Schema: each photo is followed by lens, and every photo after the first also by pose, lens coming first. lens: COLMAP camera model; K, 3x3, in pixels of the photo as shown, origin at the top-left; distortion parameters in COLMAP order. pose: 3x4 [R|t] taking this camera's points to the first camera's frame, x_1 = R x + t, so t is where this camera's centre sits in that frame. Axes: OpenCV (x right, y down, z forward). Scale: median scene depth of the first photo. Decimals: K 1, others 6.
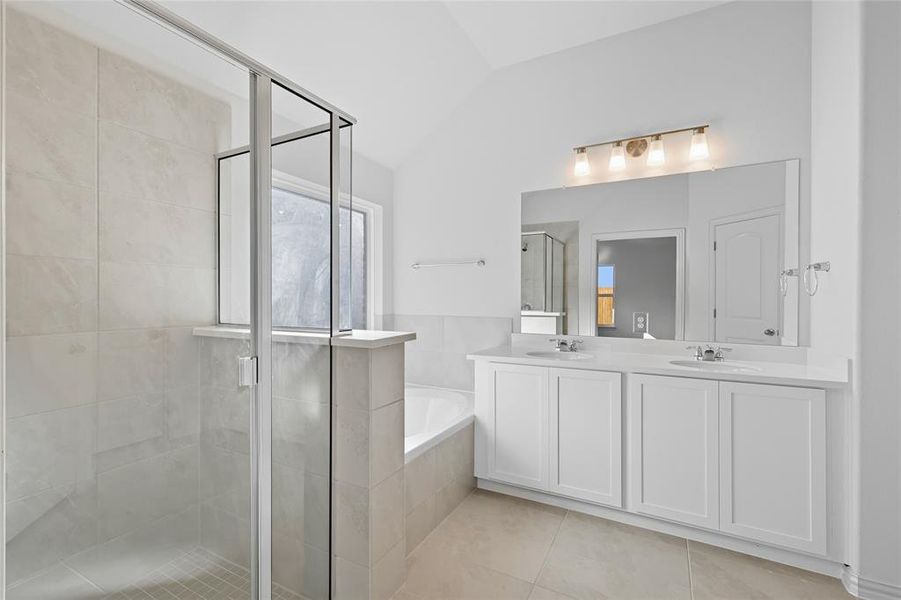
lens RADIAL K [[399.3, 0, 450.5], [0, 399.3, 300.0], [0, 0, 1]] dist [0.011008, -0.000857]
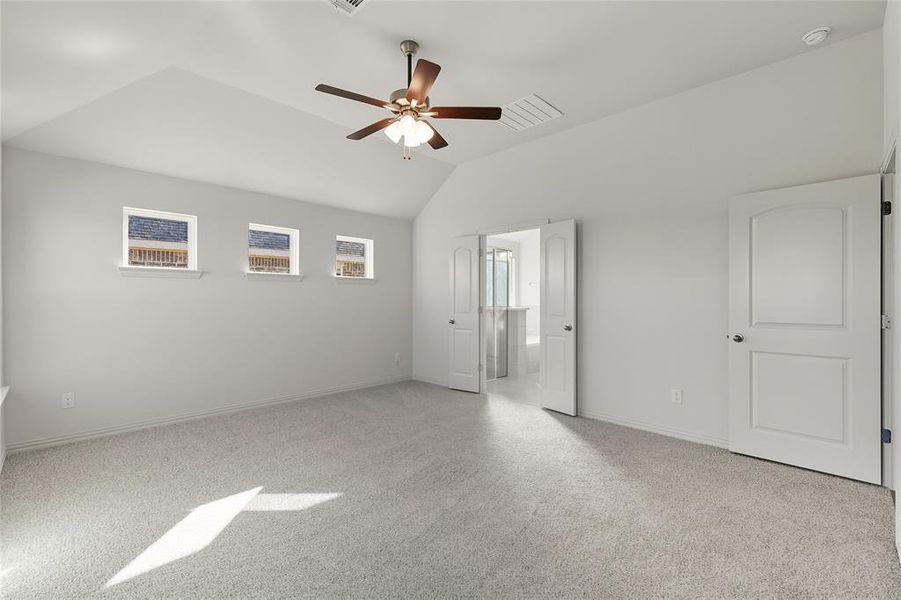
lens RADIAL K [[392.8, 0, 450.5], [0, 392.8, 300.0], [0, 0, 1]] dist [0.004091, 0.000152]
pose [[0.959383, -0.004227, -0.282075, 0.160489], [0.003910, 0.999991, -0.001687, 0.013032], [0.282080, 0.000516, 0.959391, -1.817922]]
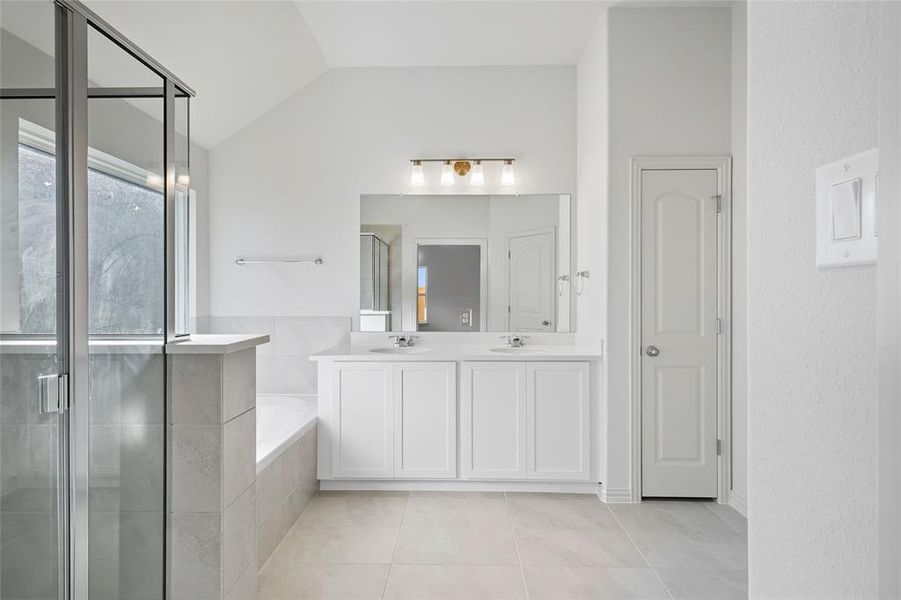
lens RADIAL K [[392.8, 0, 450.5], [0, 392.8, 300.0], [0, 0, 1]] dist [0.004091, 0.000152]
pose [[0.894399, -0.005219, 0.447240, -0.084565], [0.004177, 0.999986, 0.003316, -0.000076], [-0.447251, -0.001098, 0.894408, -0.006740]]
